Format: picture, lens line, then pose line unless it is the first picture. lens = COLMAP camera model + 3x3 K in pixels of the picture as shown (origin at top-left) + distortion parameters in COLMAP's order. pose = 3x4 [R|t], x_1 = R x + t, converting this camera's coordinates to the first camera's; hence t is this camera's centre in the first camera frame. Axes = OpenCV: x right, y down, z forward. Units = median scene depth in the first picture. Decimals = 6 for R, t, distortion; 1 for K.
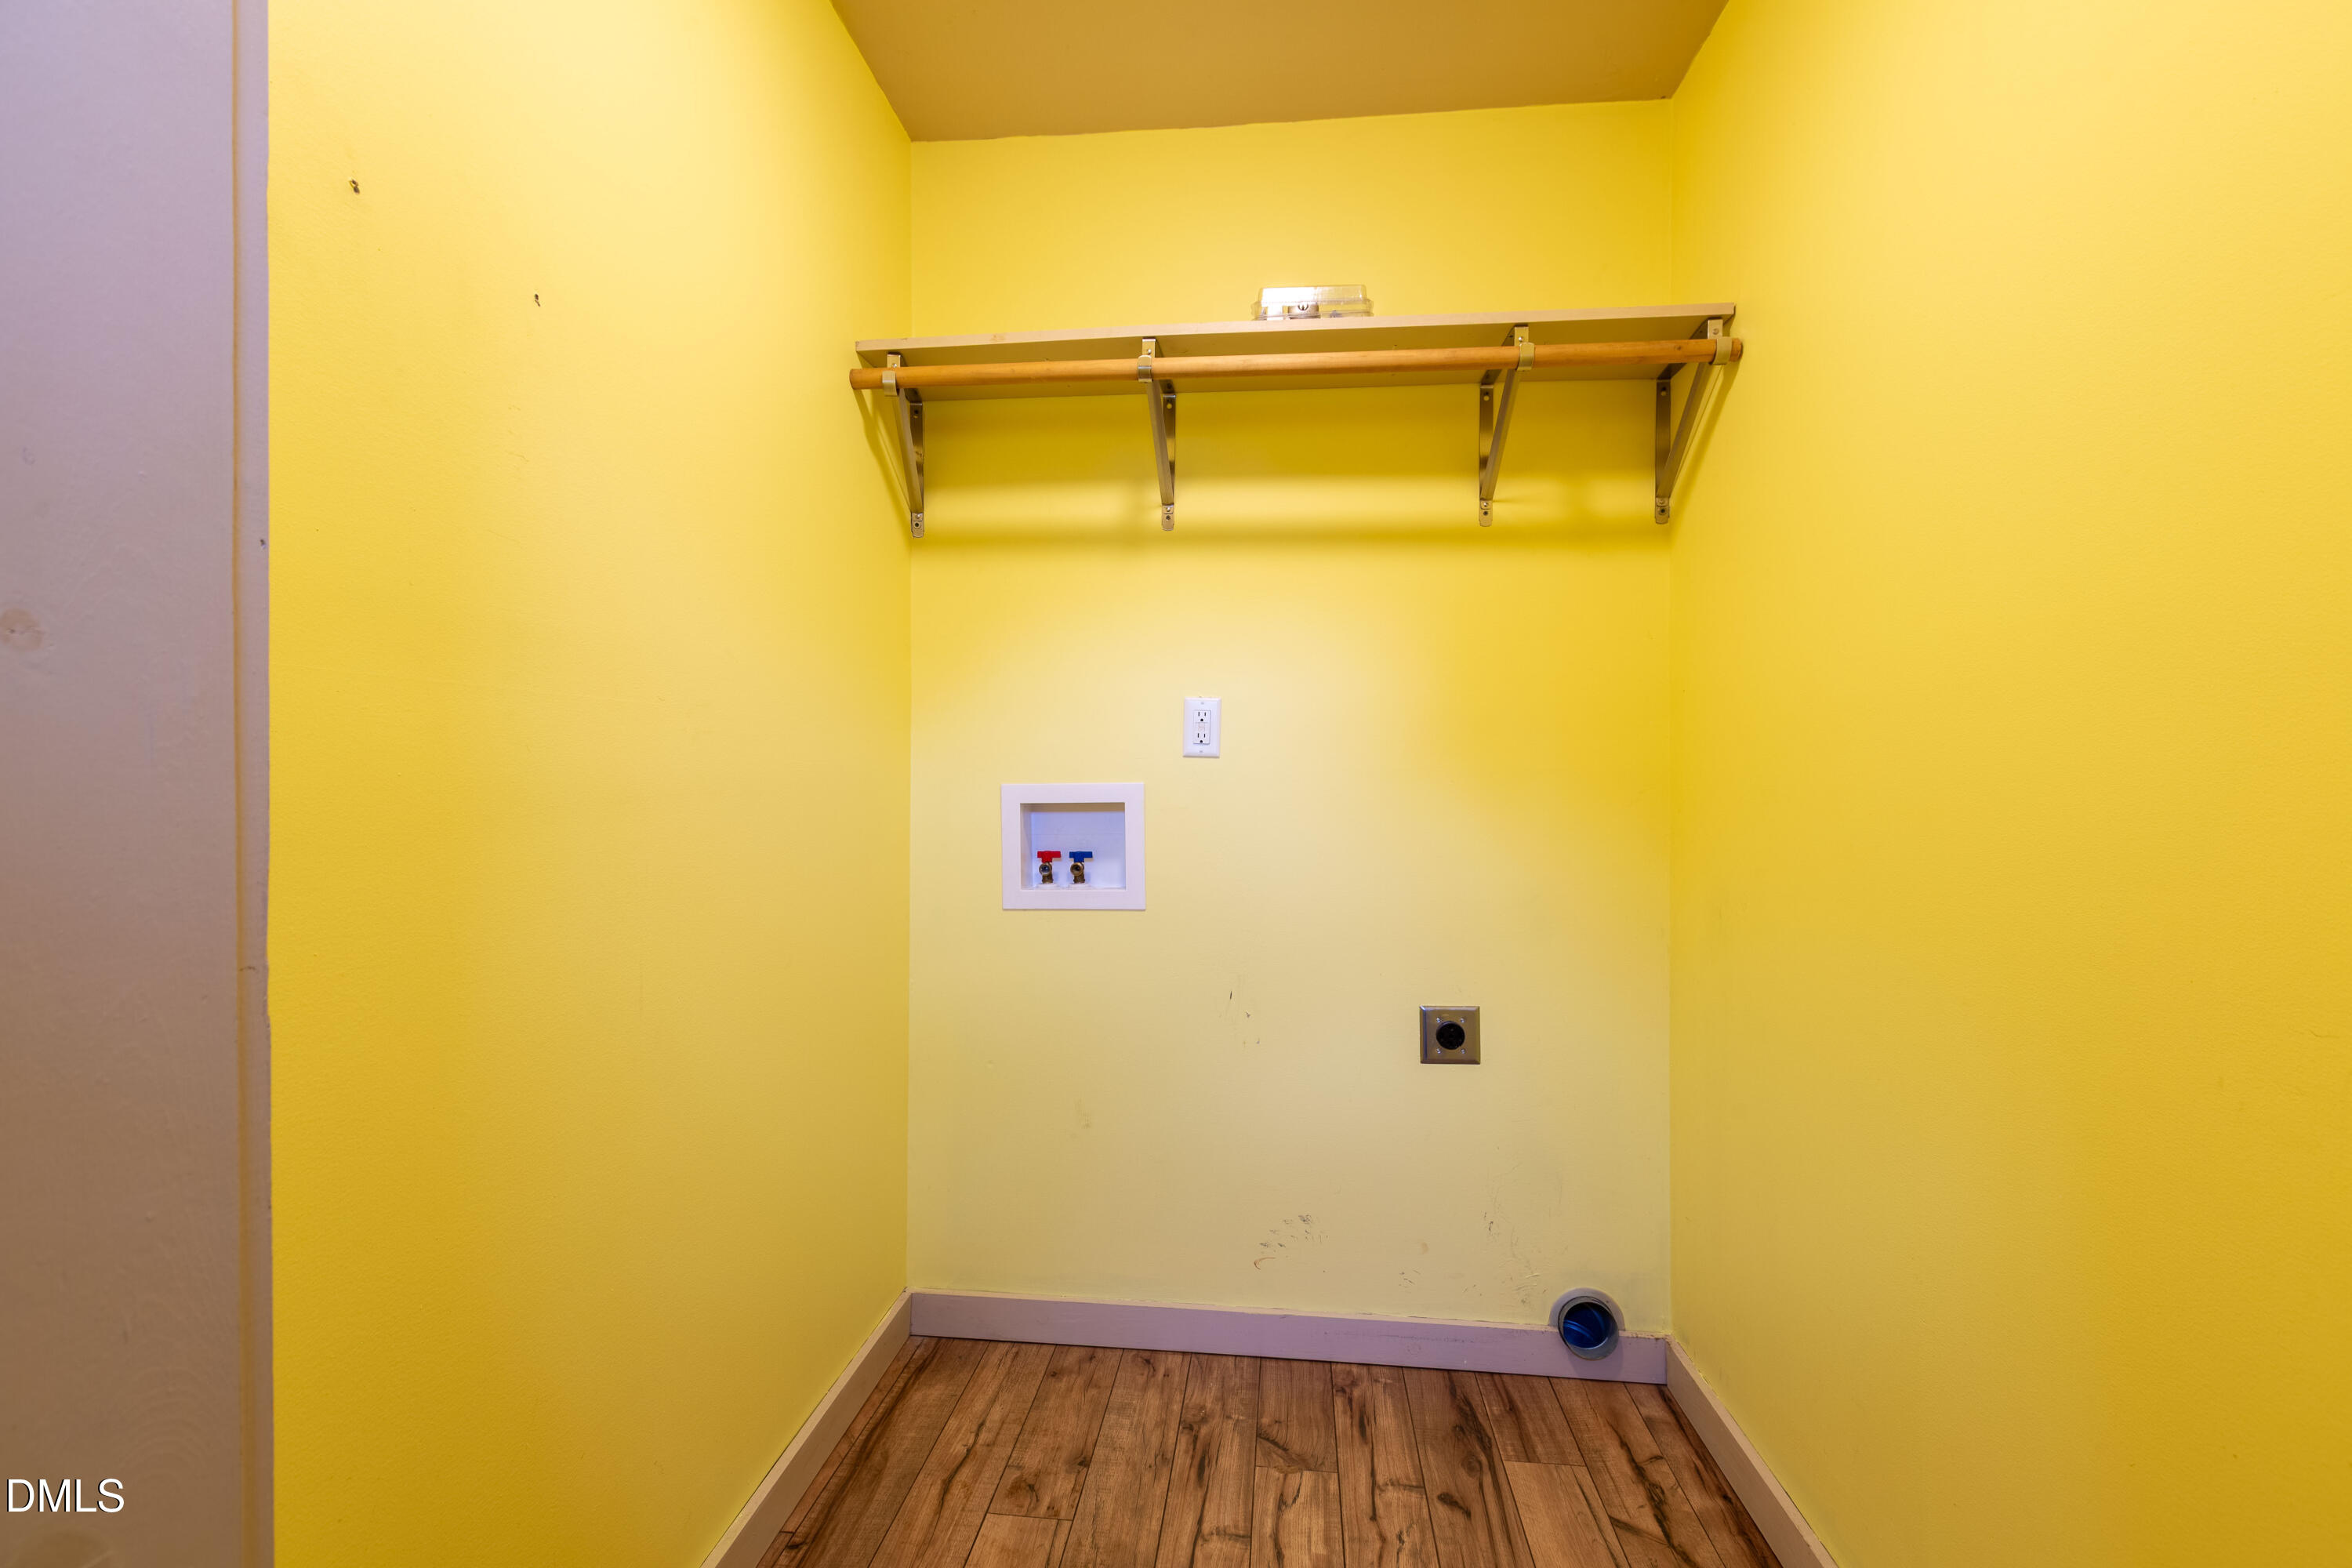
lens RADIAL K [[1049.0, 0, 1171.7], [0, 1049.0, 787.8], [0, 0, 1]] dist [0.001254, -0.000284]
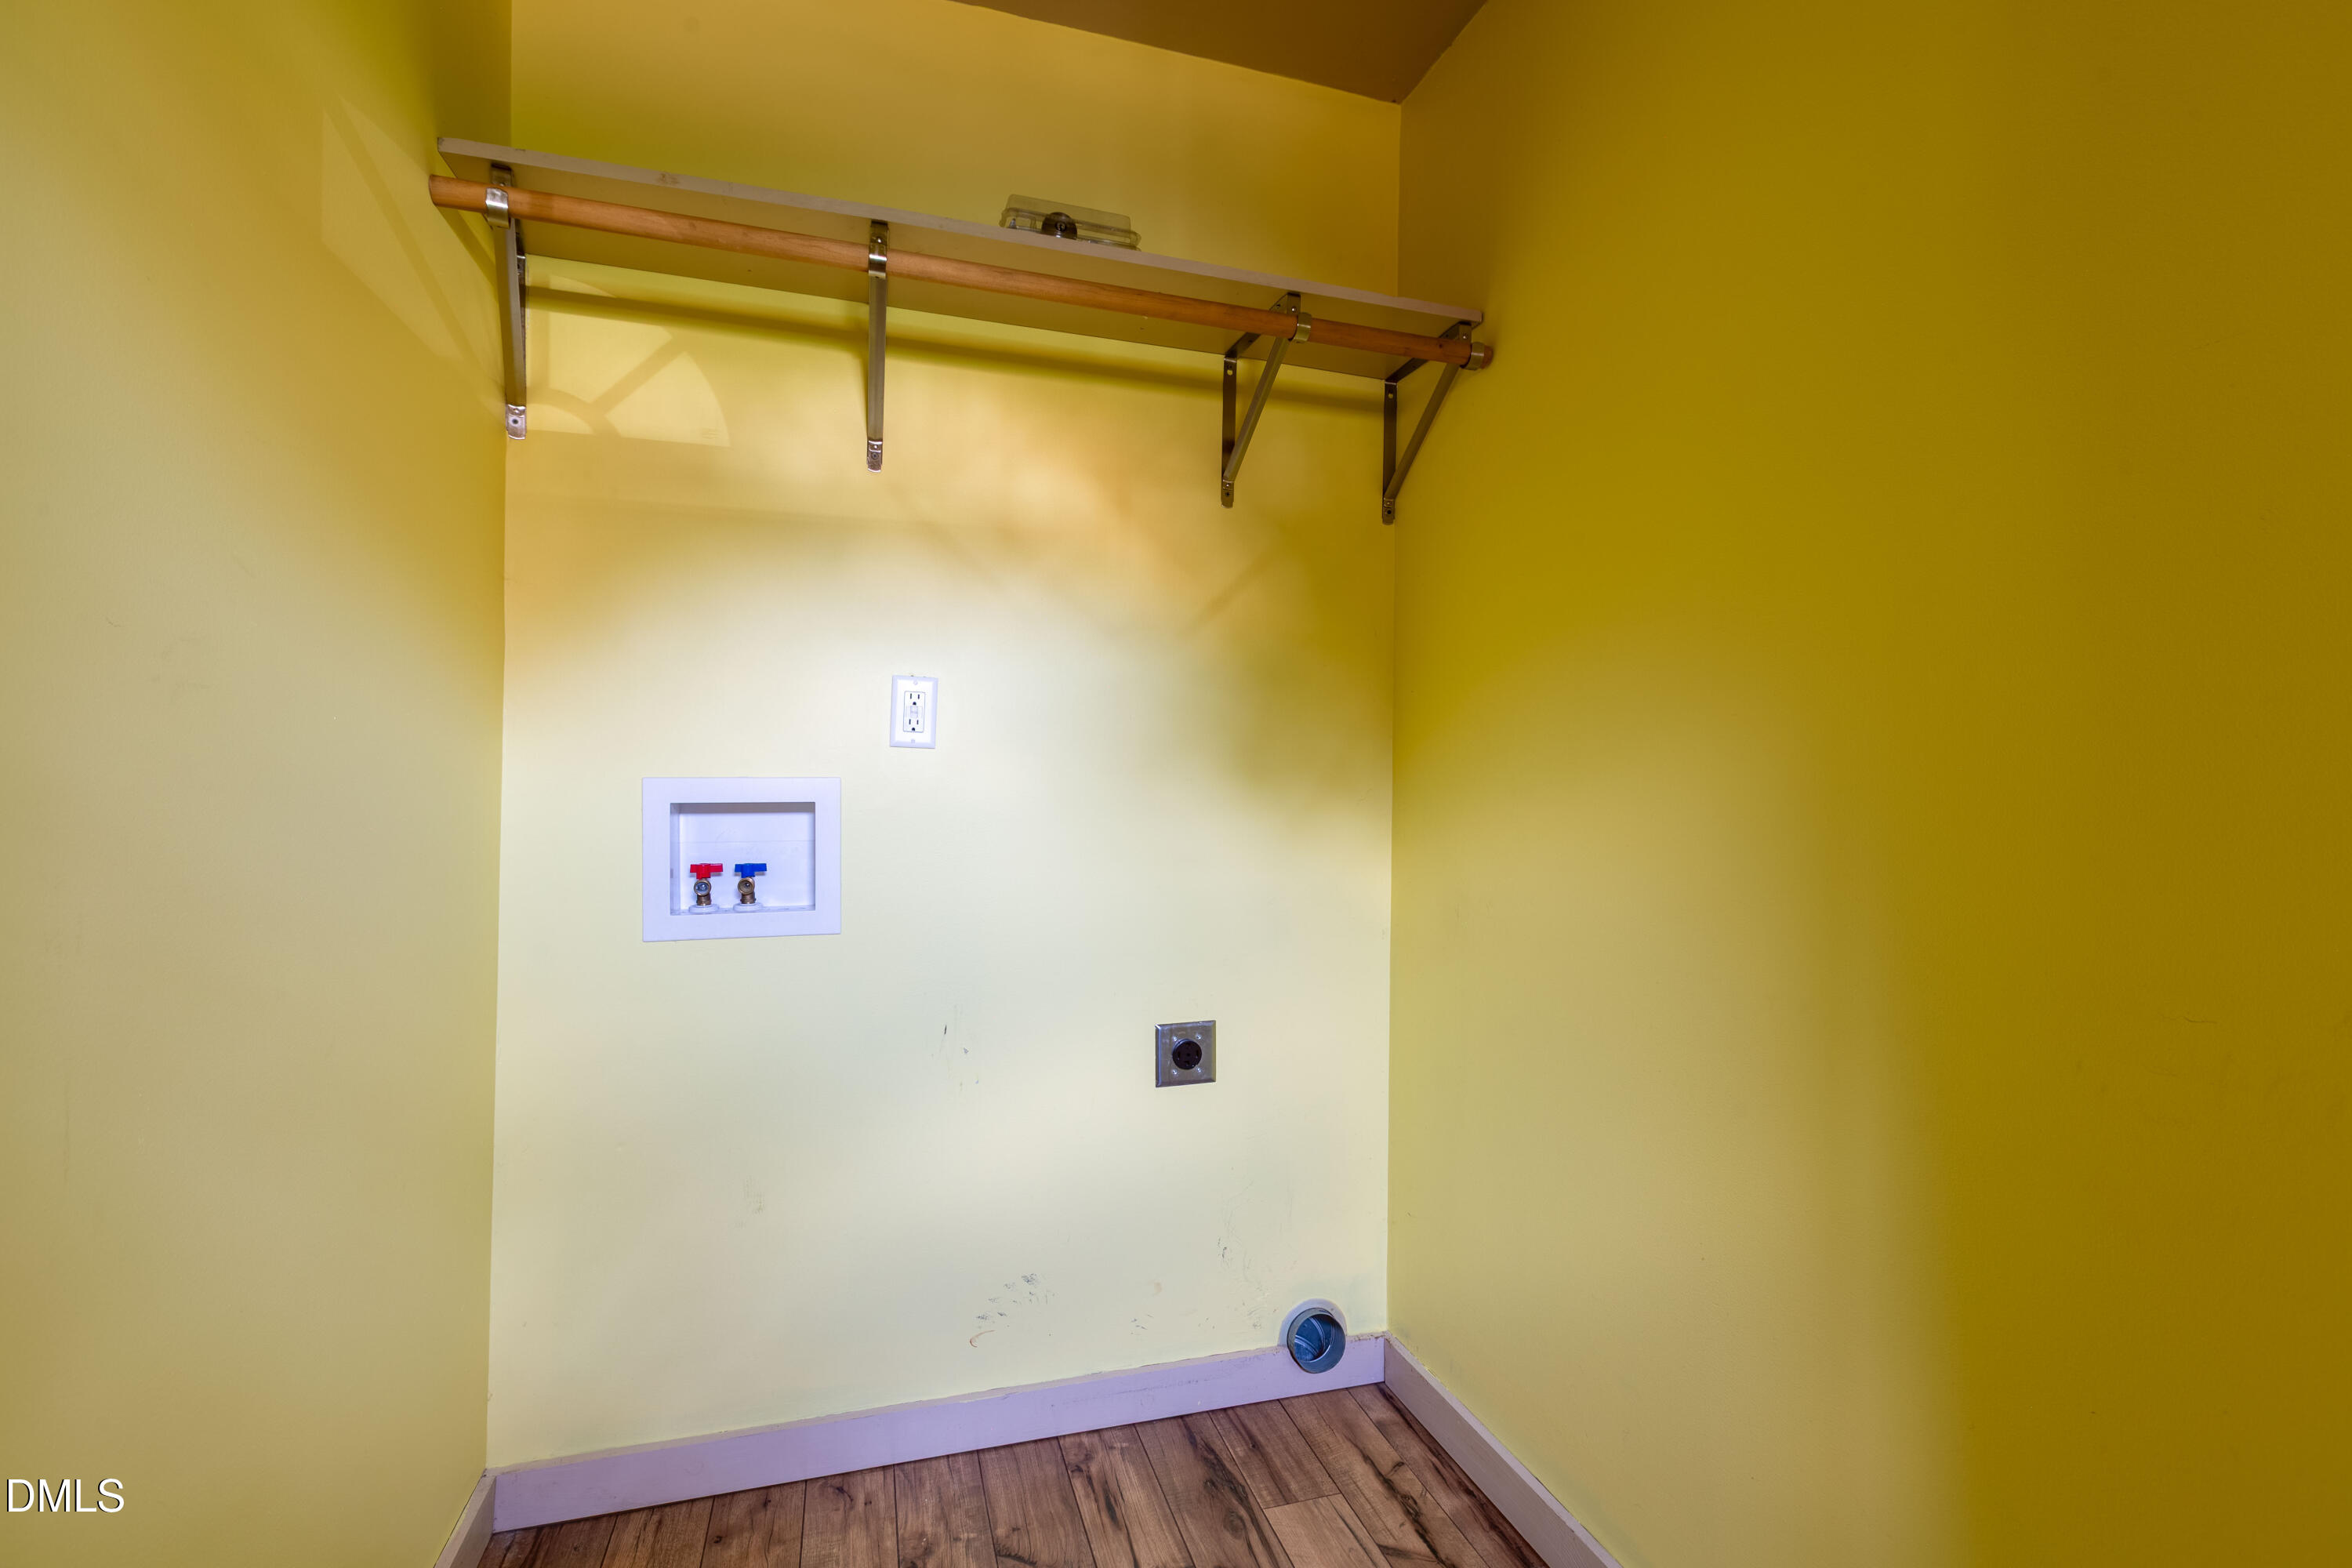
lens RADIAL K [[1049.0, 0, 1181.7], [0, 1049.0, 787.9], [0, 0, 1]] dist [0.001254, -0.000284]
pose [[0.920218, 0.005486, 0.391367, -0.107301], [-0.004159, 0.999982, -0.004241, 0.005759], [-0.391384, 0.002275, 0.920225, 0.156656]]
